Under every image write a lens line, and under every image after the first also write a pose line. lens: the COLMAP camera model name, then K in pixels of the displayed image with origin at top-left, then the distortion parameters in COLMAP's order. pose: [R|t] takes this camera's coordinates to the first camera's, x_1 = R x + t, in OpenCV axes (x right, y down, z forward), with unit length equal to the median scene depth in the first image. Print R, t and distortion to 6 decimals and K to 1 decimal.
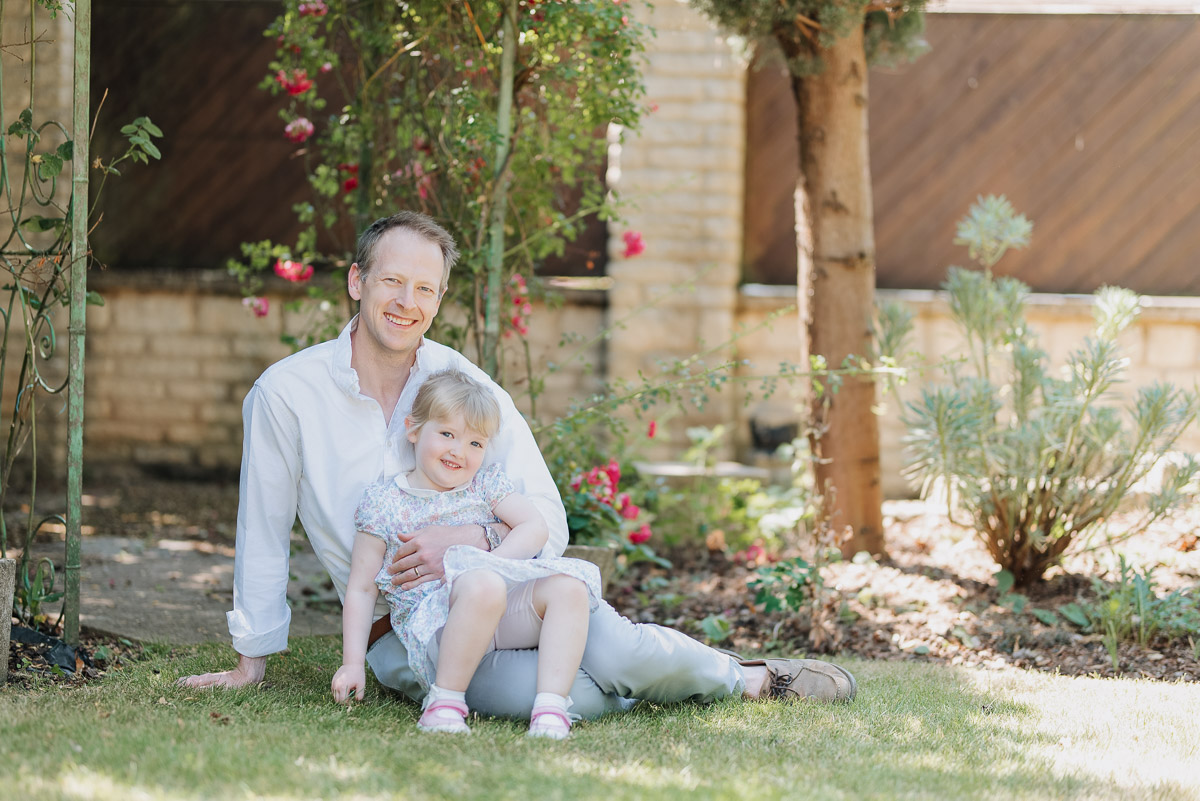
lens RADIAL K [[951.4, 0, 600.0], [0, 951.4, 412.9], [0, 0, 1]] dist [0.009894, -0.006129]
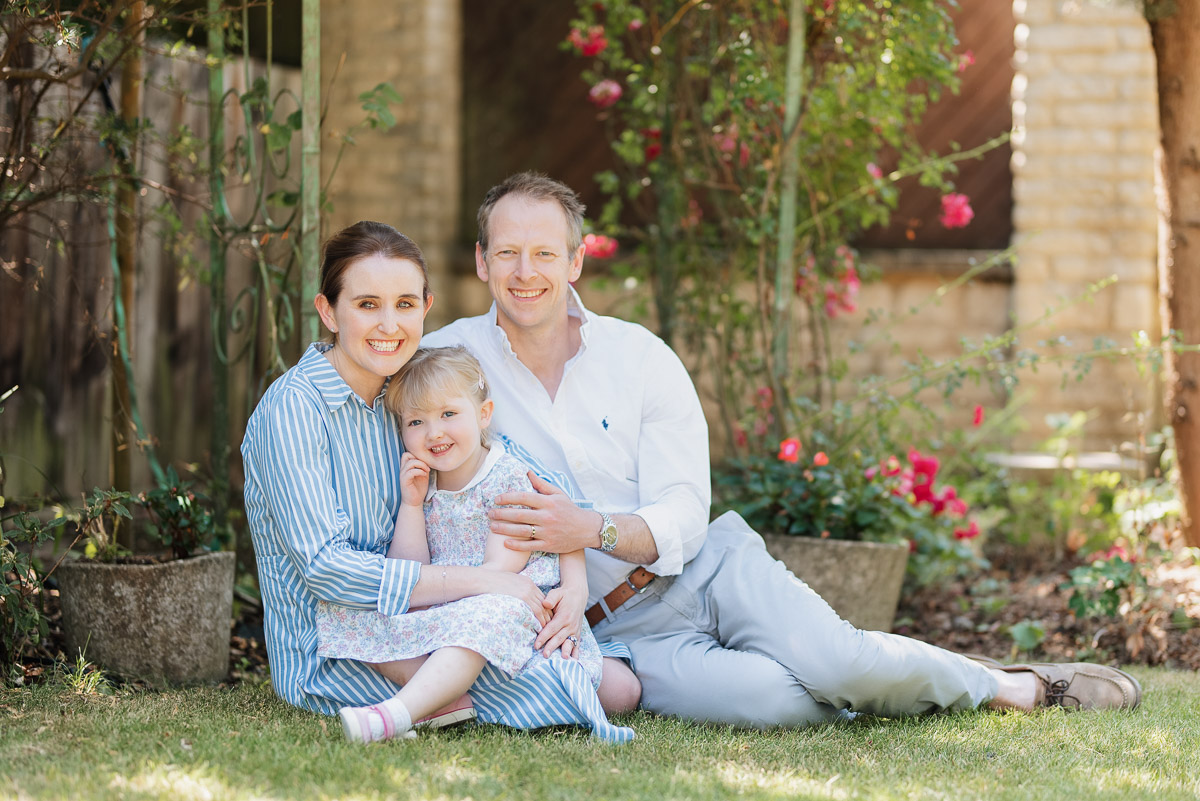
lens RADIAL K [[1023.8, 0, 600.5], [0, 1023.8, 389.8], [0, 0, 1]] dist [0.000565, 0.013579]
pose [[0.998415, -0.005200, -0.056034, -0.256337], [0.005236, 0.999986, 0.000509, -0.009942], [0.056031, -0.000802, 0.998429, 0.009050]]
